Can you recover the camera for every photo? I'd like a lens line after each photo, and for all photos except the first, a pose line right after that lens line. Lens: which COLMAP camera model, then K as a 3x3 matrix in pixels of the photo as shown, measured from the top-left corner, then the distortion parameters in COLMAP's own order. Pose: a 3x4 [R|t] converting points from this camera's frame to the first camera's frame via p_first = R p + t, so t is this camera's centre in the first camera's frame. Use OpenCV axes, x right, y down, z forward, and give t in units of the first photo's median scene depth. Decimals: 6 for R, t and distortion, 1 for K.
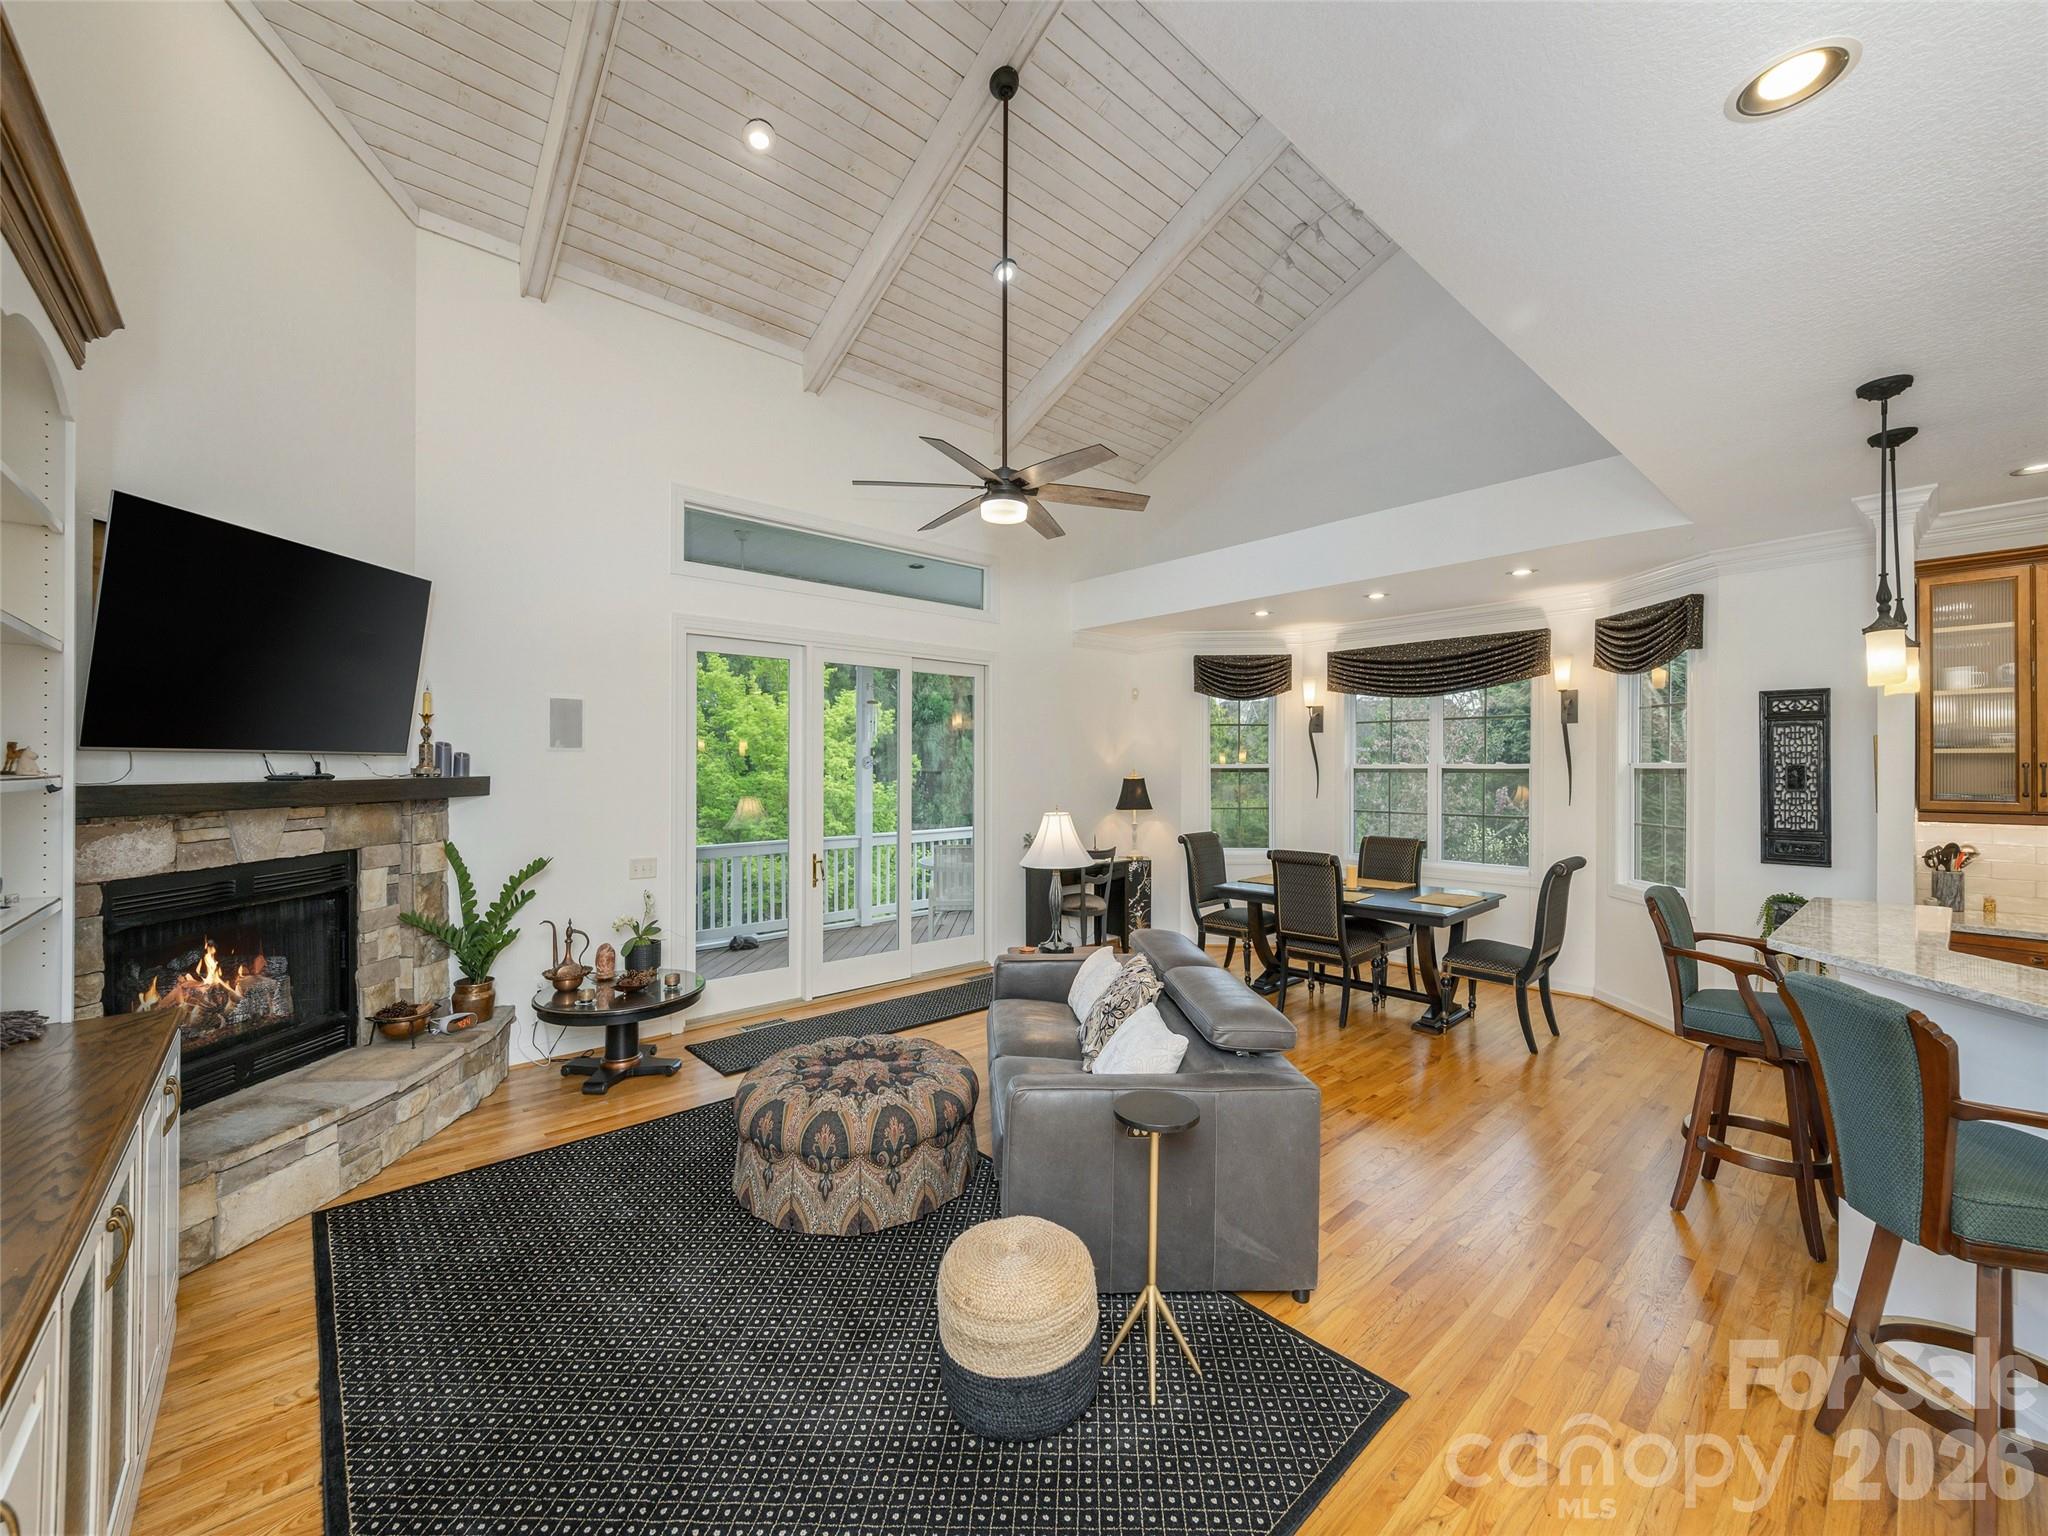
lens RADIAL K [[813.6, 0, 1024.0], [0, 813.6, 768.0], [0, 0, 1]] dist [0.000687, 0.000182]
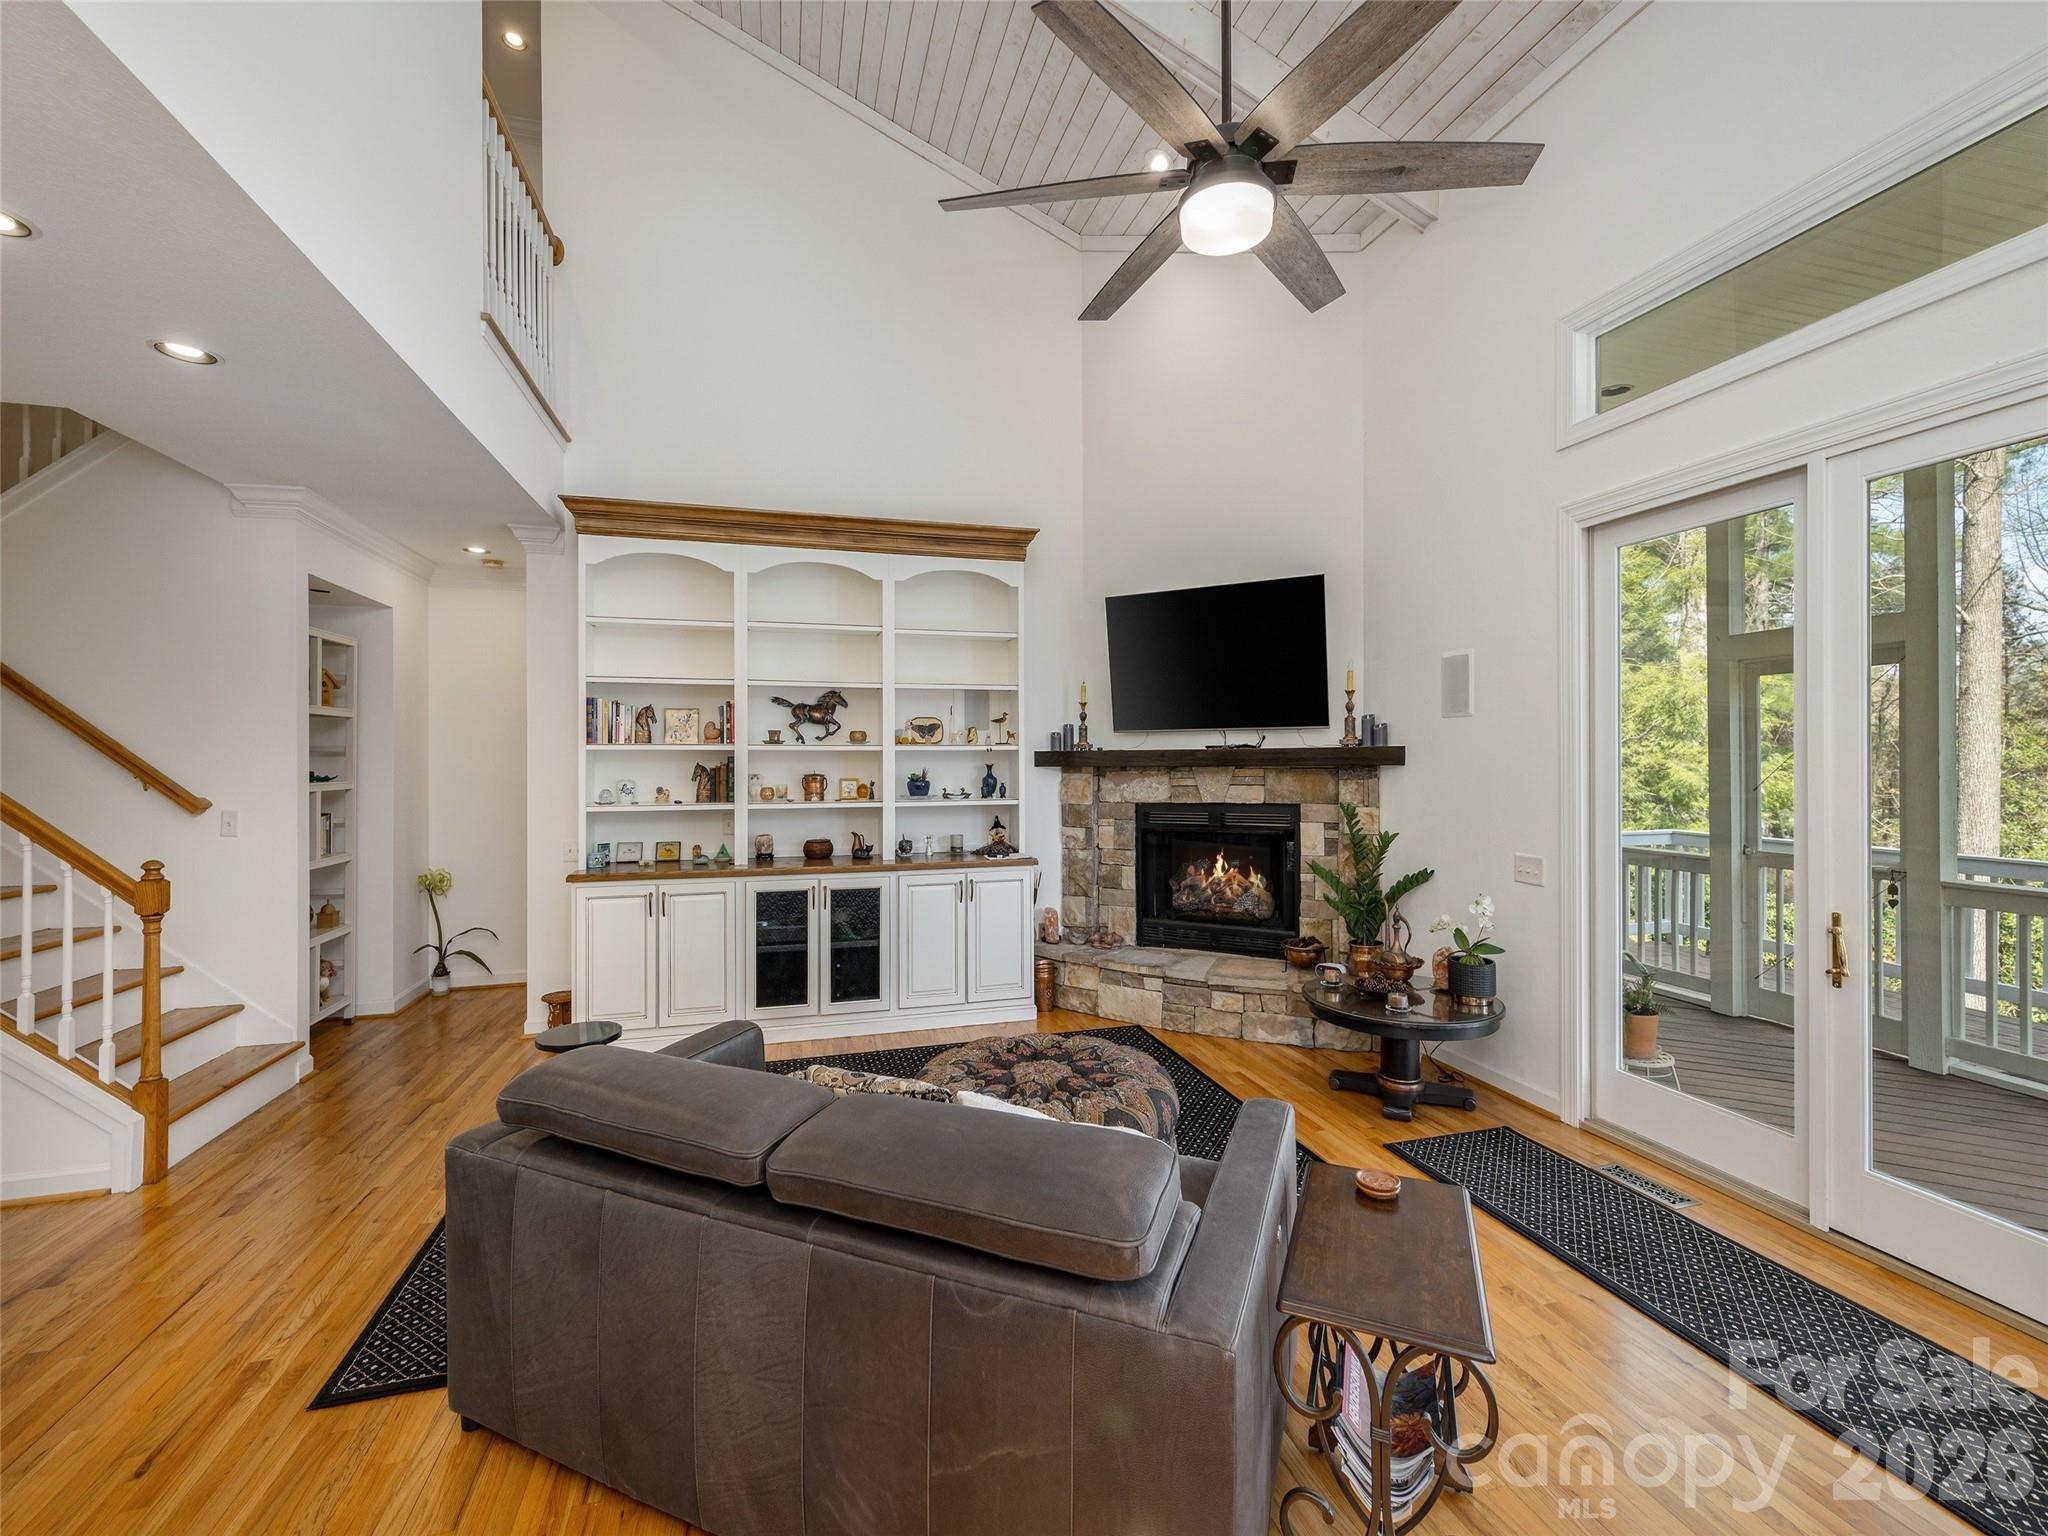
lens RADIAL K [[858.4, 0, 1022.8], [0, 858.4, 751.7], [0, 0, 1]] dist [0.000892, -0.000045]
pose [[-0.439476, -0.006633, -0.898230, 0.522020], [0.002102, 0.999962, -0.008412, 0.026842], [0.898252, -0.005585, -0.439445, 1.130737]]
